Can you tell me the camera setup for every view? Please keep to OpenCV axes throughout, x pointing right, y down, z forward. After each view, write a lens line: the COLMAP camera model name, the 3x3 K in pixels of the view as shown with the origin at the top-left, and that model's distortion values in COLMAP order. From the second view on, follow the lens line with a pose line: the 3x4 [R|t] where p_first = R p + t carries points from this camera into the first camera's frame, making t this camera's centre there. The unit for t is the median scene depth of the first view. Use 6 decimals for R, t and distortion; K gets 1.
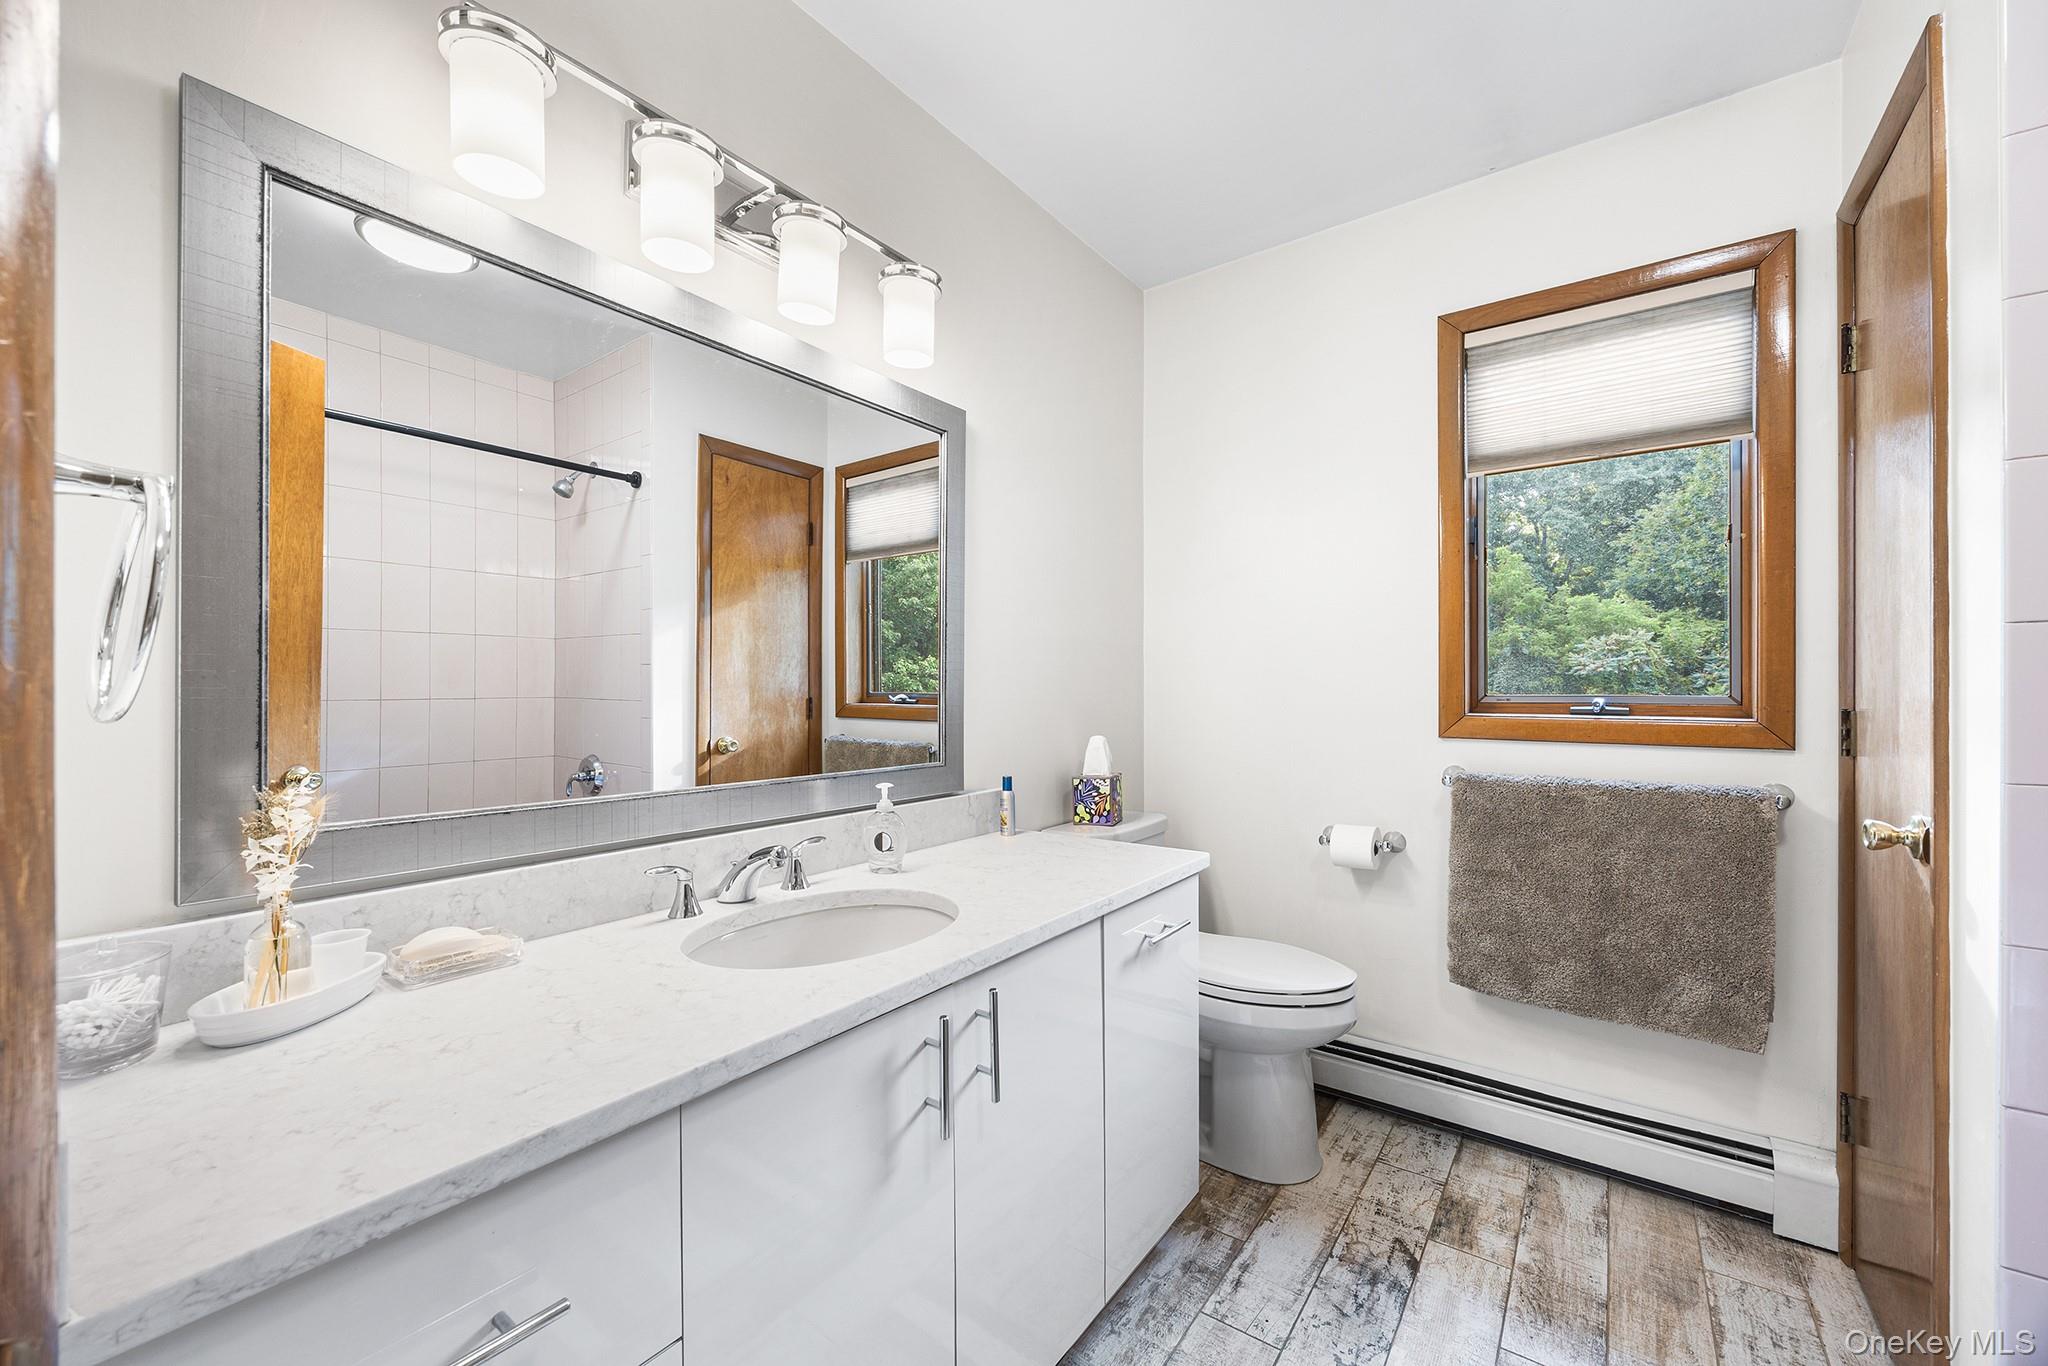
lens RADIAL K [[795.8, 0, 1026.6], [0, 795.8, 682.6], [0, 0, 1]] dist [-0.003233, 0.000159]
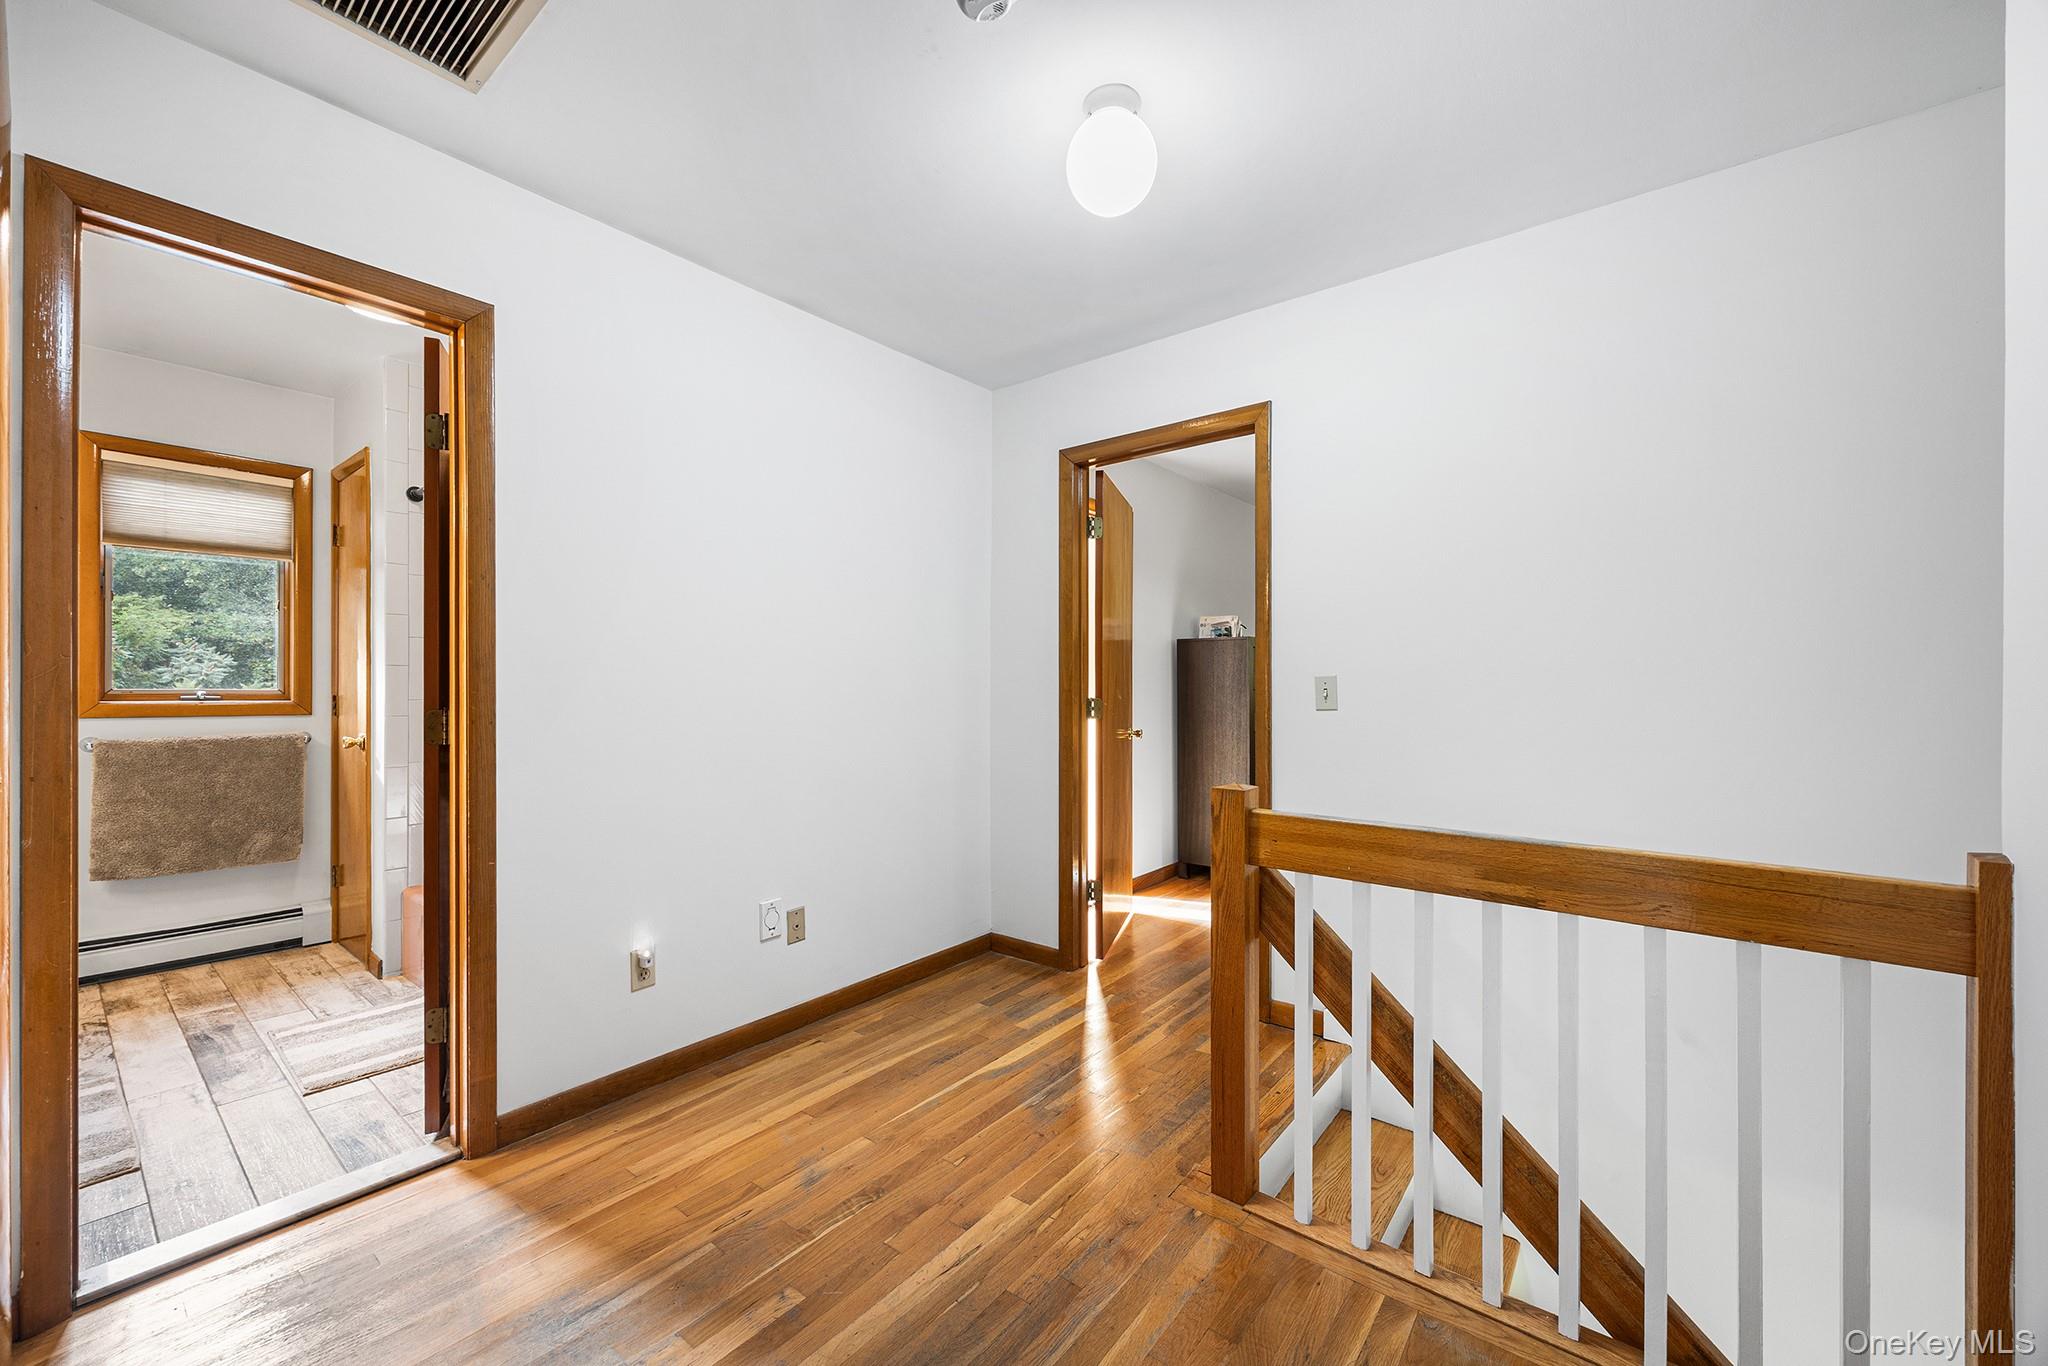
lens RADIAL K [[785.6, 0, 1029.6], [0, 785.6, 690.8], [0, 0, 1]] dist [-0.003156, -0.000056]
pose [[0.029228, -0.008275, 0.999539, -1.070712], [-0.007691, 0.999934, 0.008503, -0.011329], [-0.999543, -0.007936, 0.029163, -0.980653]]
